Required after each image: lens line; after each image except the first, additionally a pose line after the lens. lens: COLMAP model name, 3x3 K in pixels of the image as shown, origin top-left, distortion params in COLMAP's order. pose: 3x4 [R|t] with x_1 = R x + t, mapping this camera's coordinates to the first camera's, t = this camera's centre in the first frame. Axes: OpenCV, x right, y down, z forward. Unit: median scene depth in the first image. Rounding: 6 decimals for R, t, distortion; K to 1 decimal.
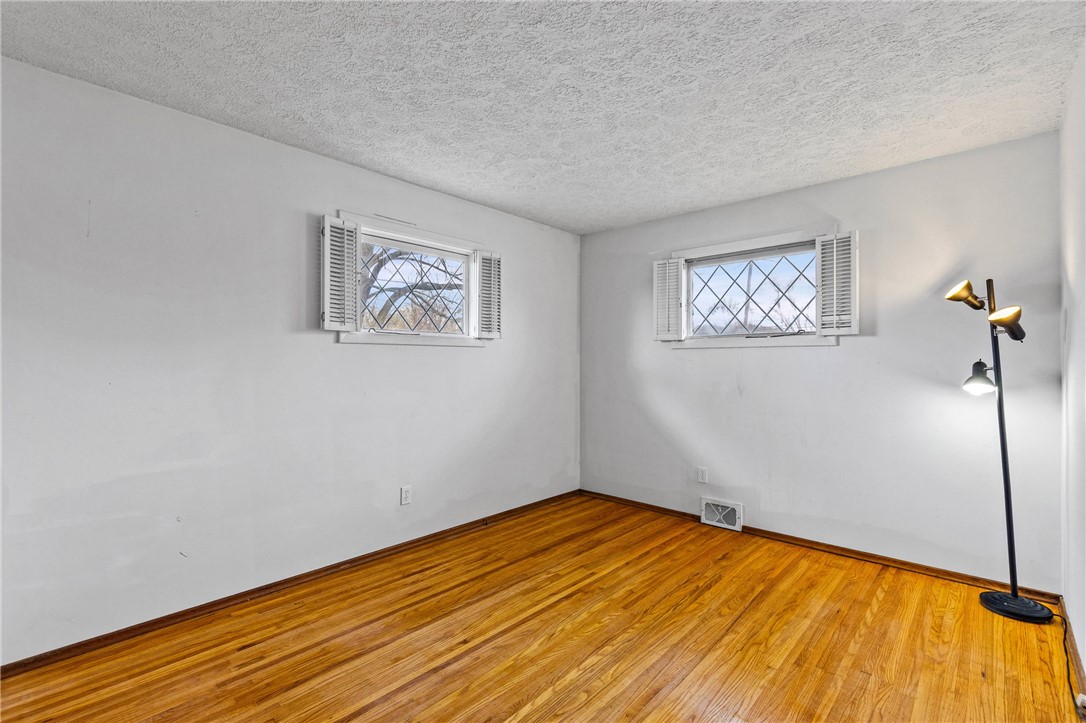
lens RADIAL K [[491.8, 0, 534.3], [0, 491.8, 363.8], [0, 0, 1]] dist [0.004538, 0.000248]
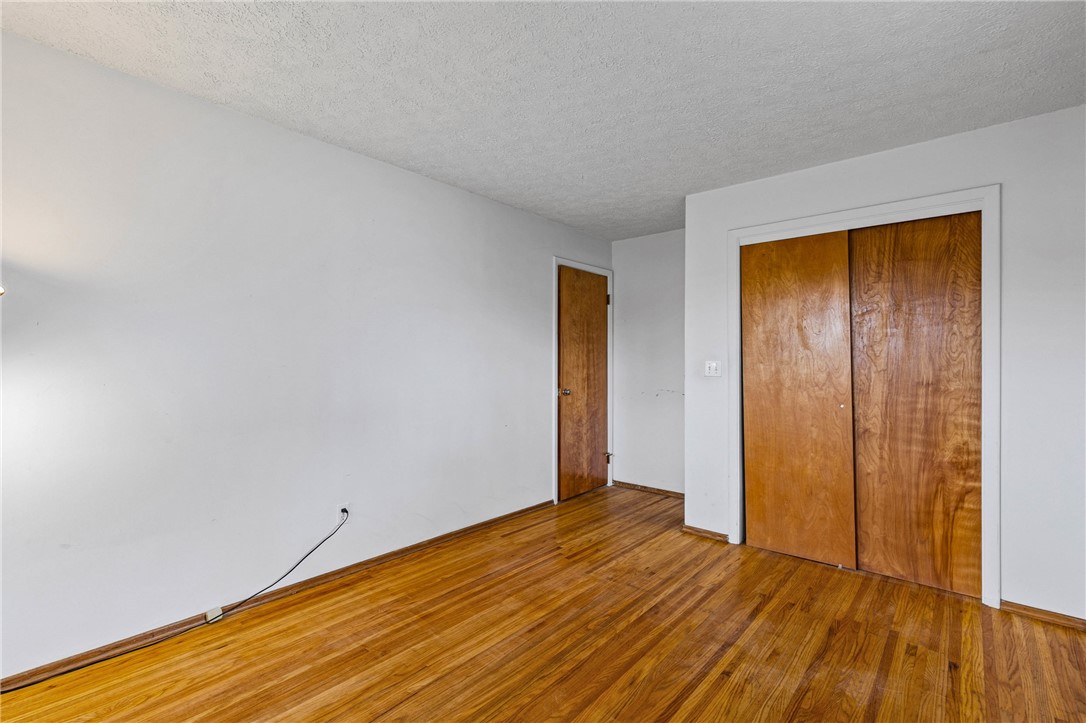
lens RADIAL K [[491.8, 0, 534.3], [0, 491.8, 363.8], [0, 0, 1]] dist [0.004538, 0.000248]
pose [[-0.999670, -0.007408, -0.024610, 0.253142], [-0.007470, 0.999969, 0.002418, 0.004853], [0.024591, 0.002601, -0.999694, 2.040159]]
